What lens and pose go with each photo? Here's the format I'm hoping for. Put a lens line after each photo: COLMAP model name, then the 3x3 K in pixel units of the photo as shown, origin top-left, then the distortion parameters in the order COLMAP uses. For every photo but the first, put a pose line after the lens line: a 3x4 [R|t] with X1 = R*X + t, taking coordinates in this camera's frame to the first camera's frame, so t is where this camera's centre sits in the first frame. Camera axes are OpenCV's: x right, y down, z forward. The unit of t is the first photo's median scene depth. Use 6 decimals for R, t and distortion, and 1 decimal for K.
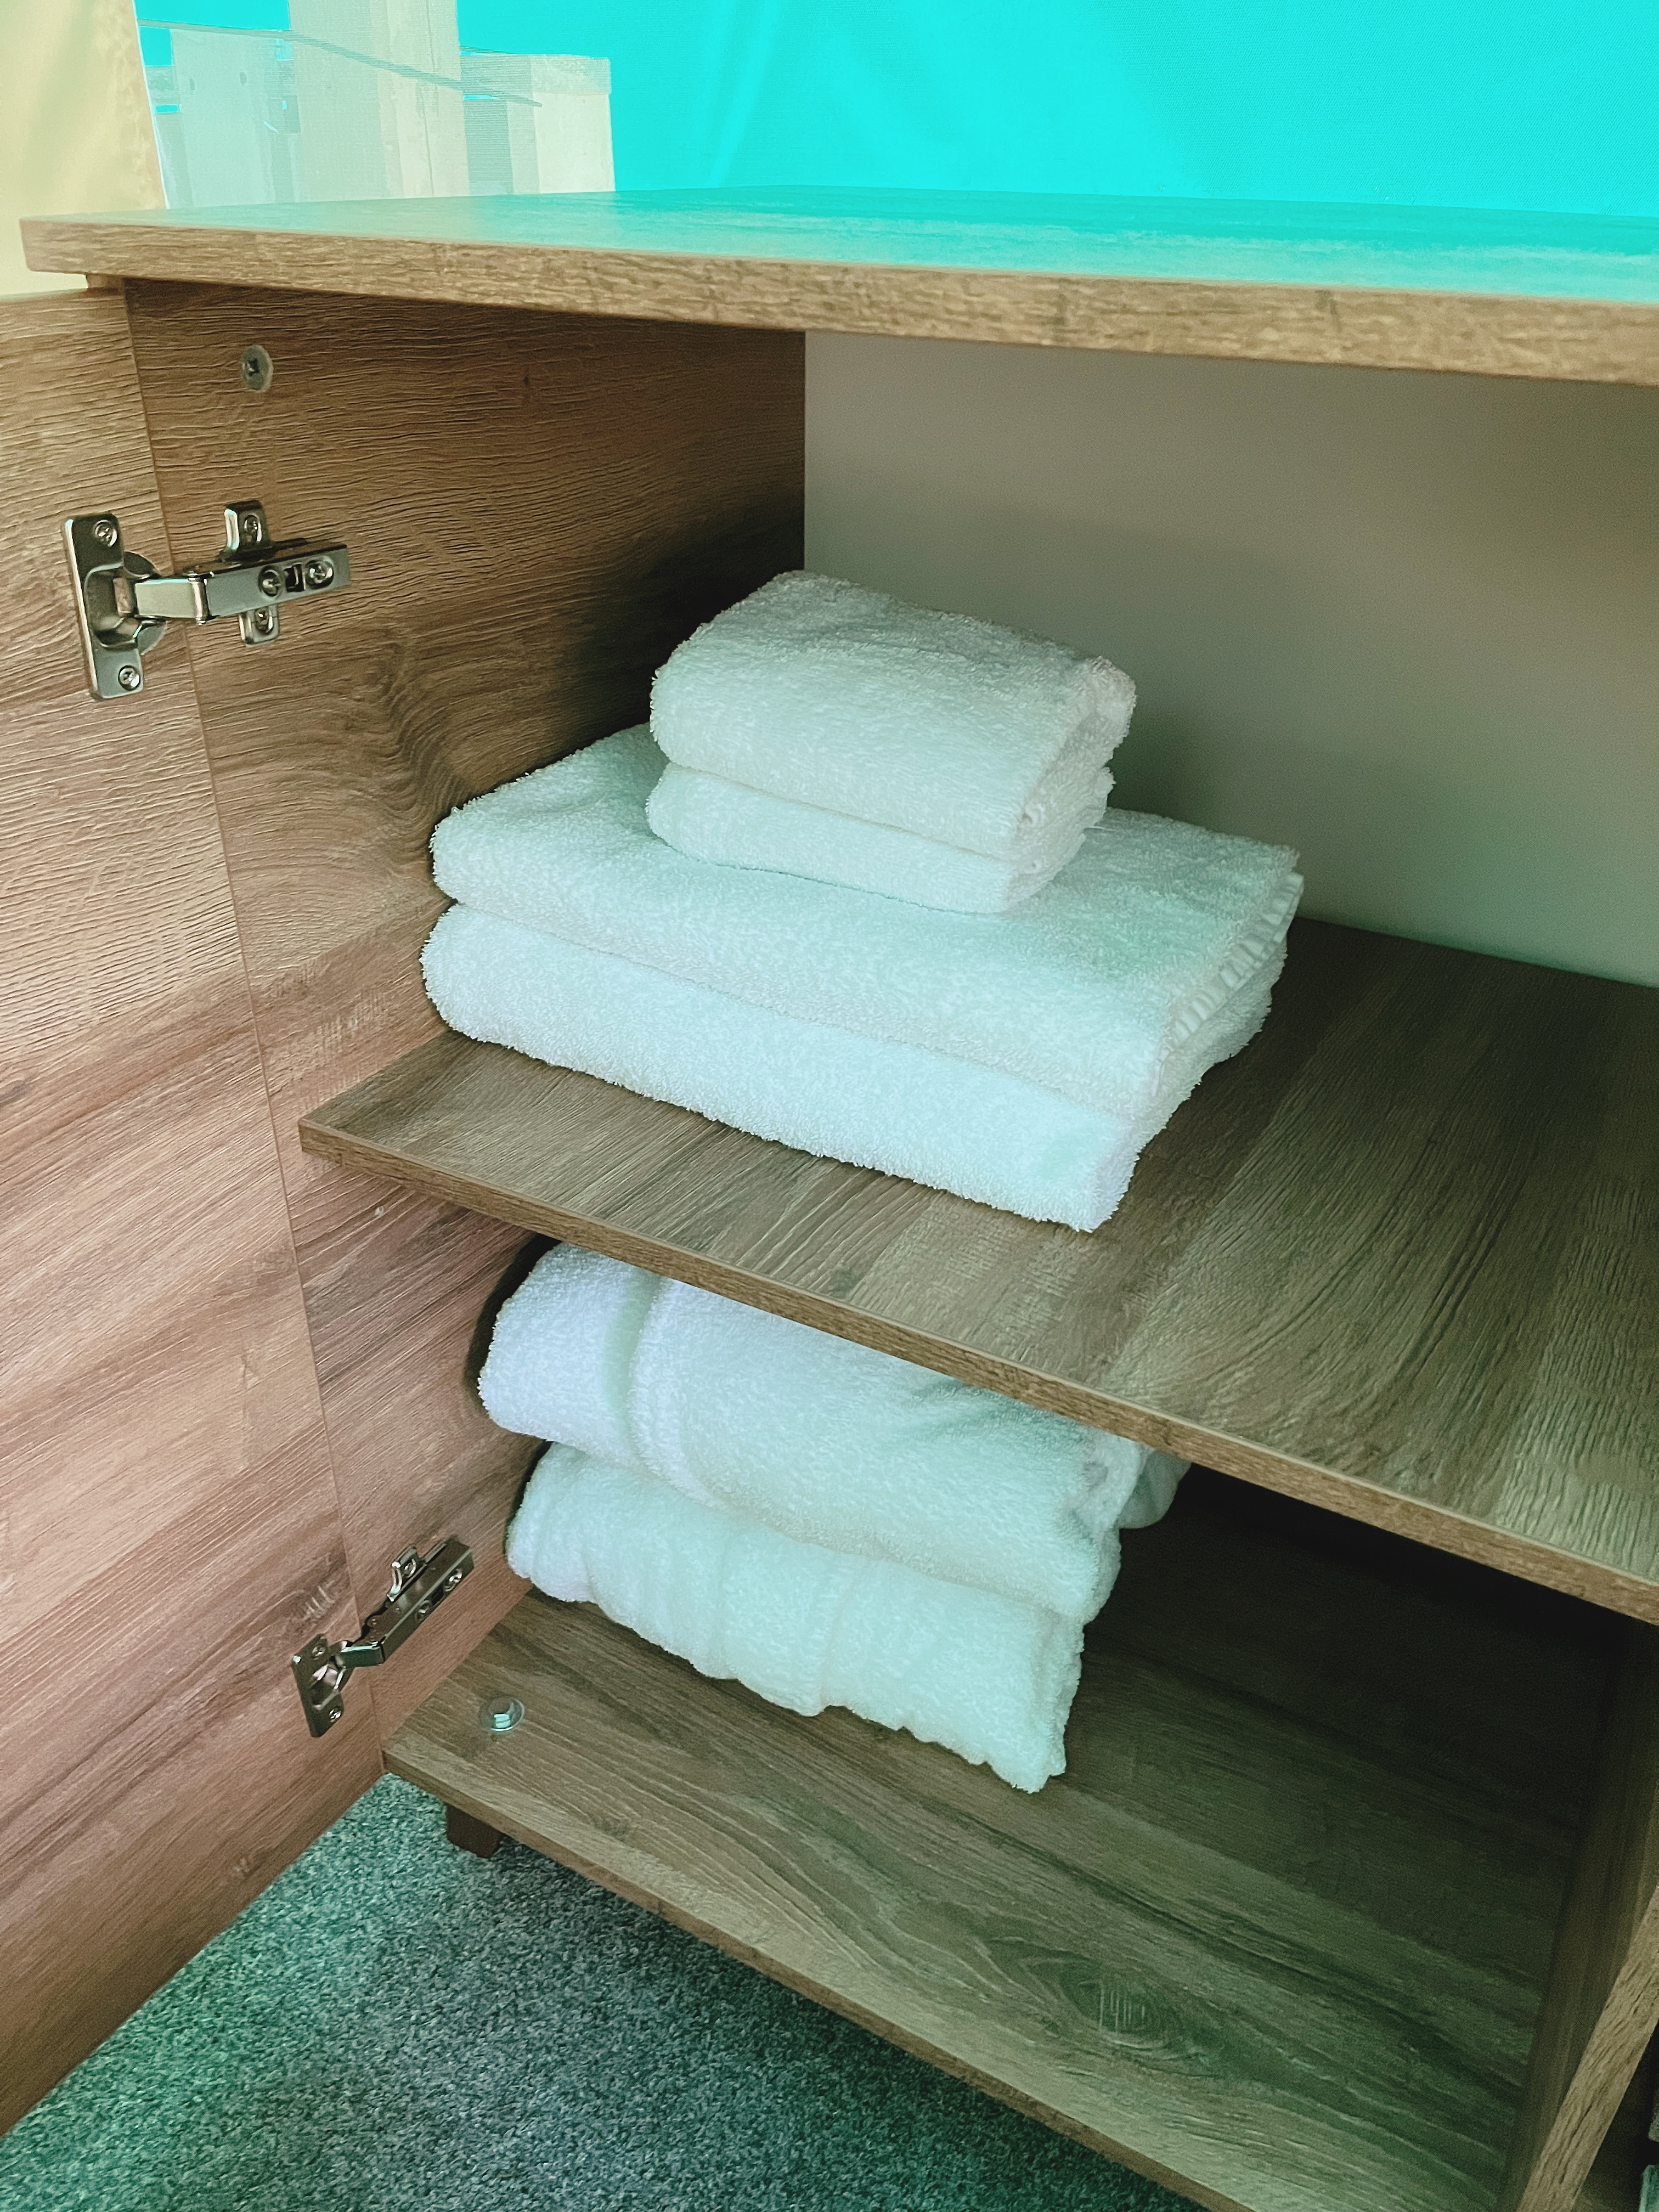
lens RADIAL K [[1668.2, 0, 820.8], [0, 1668.2, 1113.5], [0, 0, 1]] dist [0.051104, -0.078648]
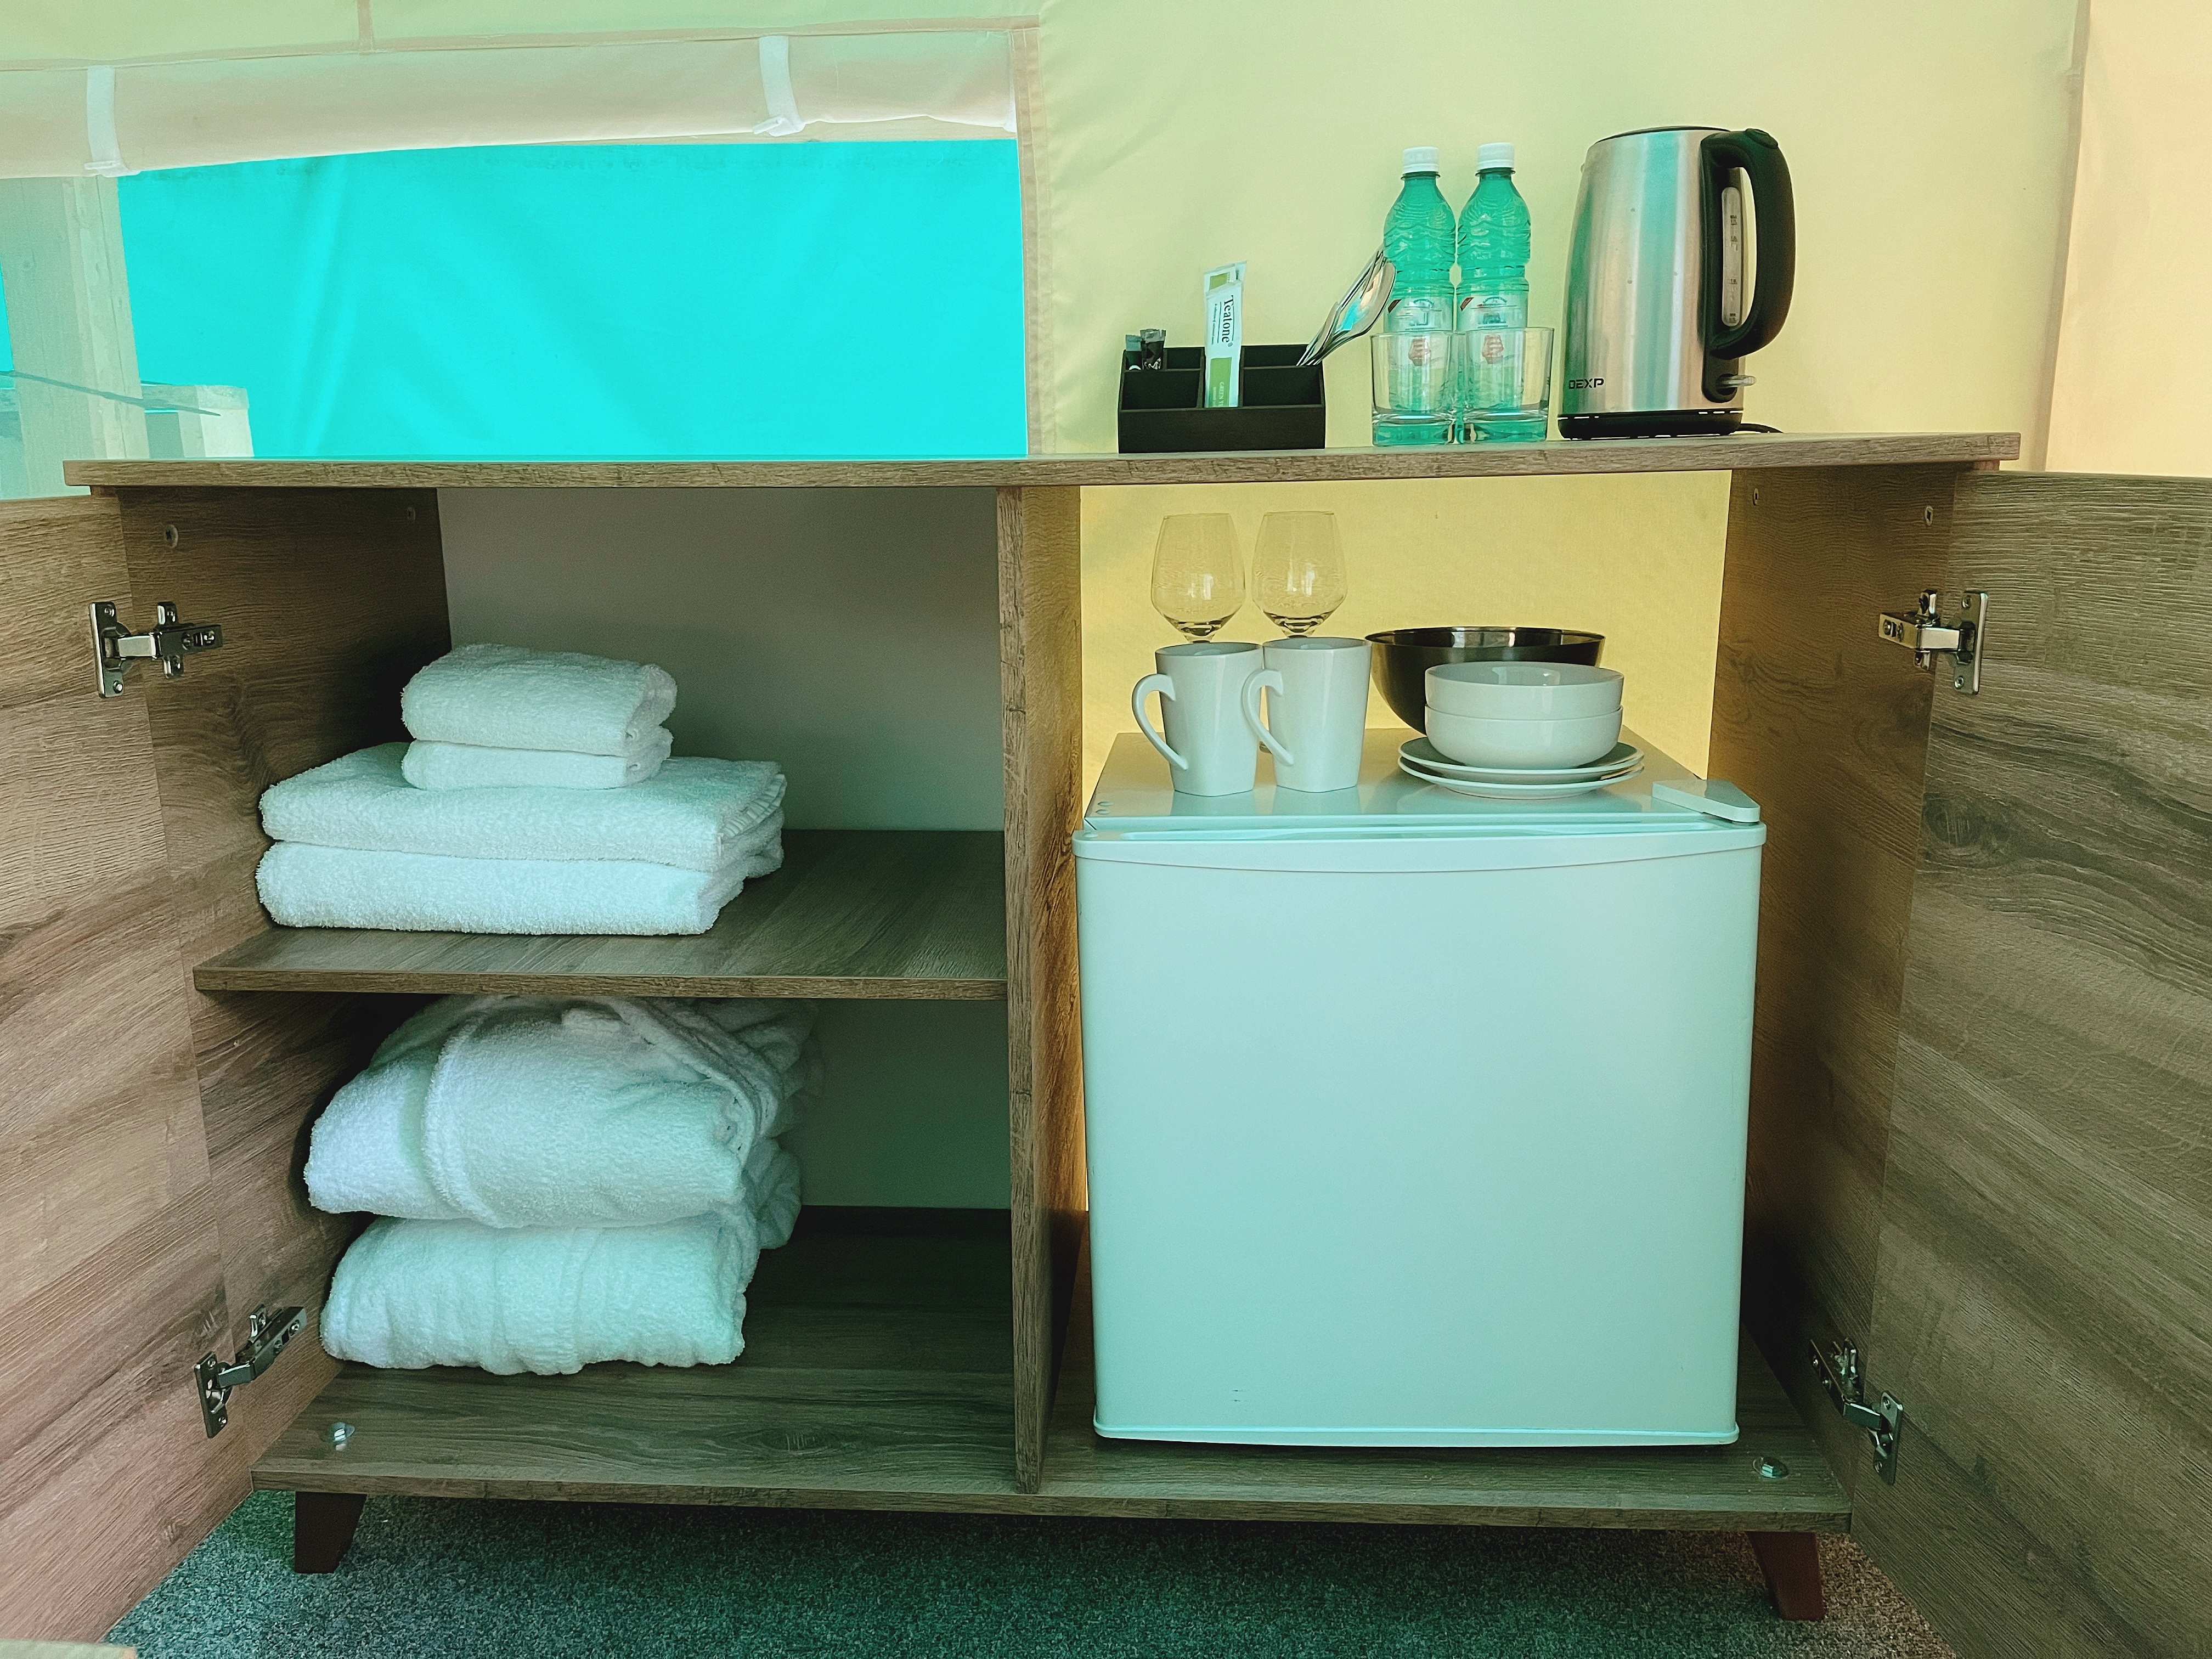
lens RADIAL K [[1668.2, 0, 1101.3], [0, 1668.2, 831.3], [0, 0, 1]] dist [0.051104, -0.078648]
pose [[0.902944, -0.111256, 0.415107, -0.180794], [0.228881, 0.942019, -0.245386, 0.476753], [-0.363737, 0.316580, 0.876055, -0.772508]]
